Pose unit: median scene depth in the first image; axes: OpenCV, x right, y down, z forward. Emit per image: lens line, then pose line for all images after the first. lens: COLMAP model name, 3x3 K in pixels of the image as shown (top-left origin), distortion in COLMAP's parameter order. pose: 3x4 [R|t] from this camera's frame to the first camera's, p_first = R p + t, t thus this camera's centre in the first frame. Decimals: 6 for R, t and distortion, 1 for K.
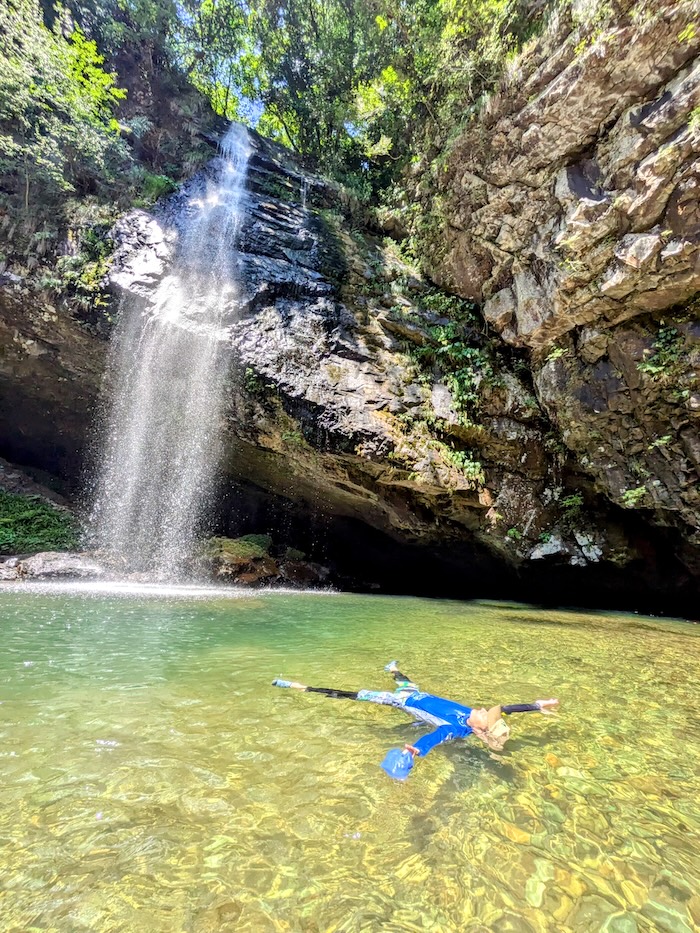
lens RADIAL K [[369.2, 0, 347.9], [0, 369.2, 468.8], [0, 0, 1]] dist [-0.005917, 0.000737]
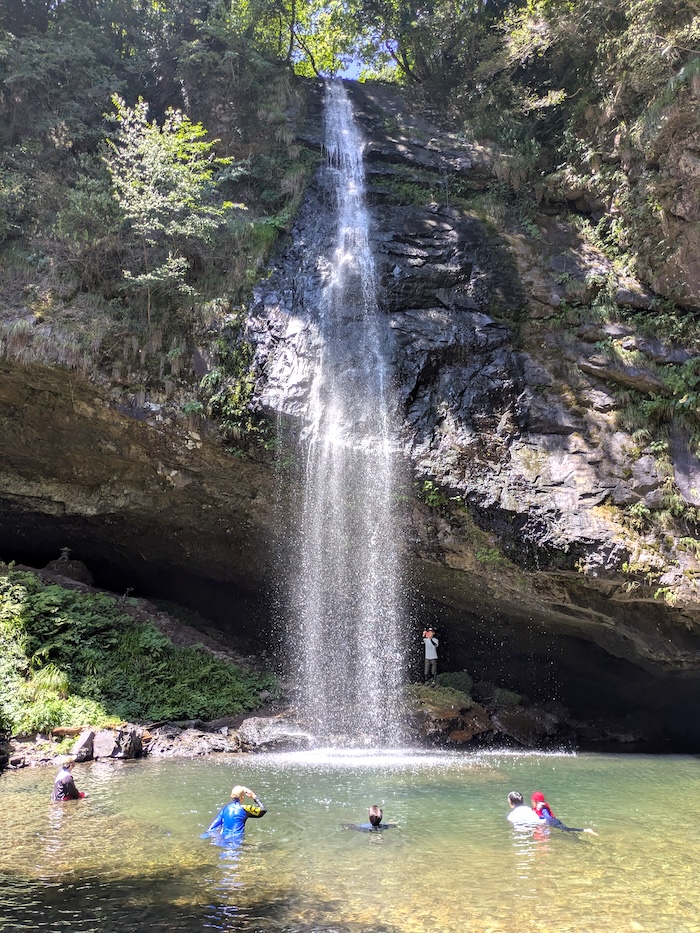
lens RADIAL K [[697.8, 0, 338.0], [0, 697.8, 469.9], [0, 0, 1]] dist [0.054567, -0.038086]
pose [[0.956121, -0.128344, -0.263362, -0.039981], [0.122151, 0.991712, -0.039828, -0.241957], [0.266291, 0.005910, 0.963875, -0.537843]]
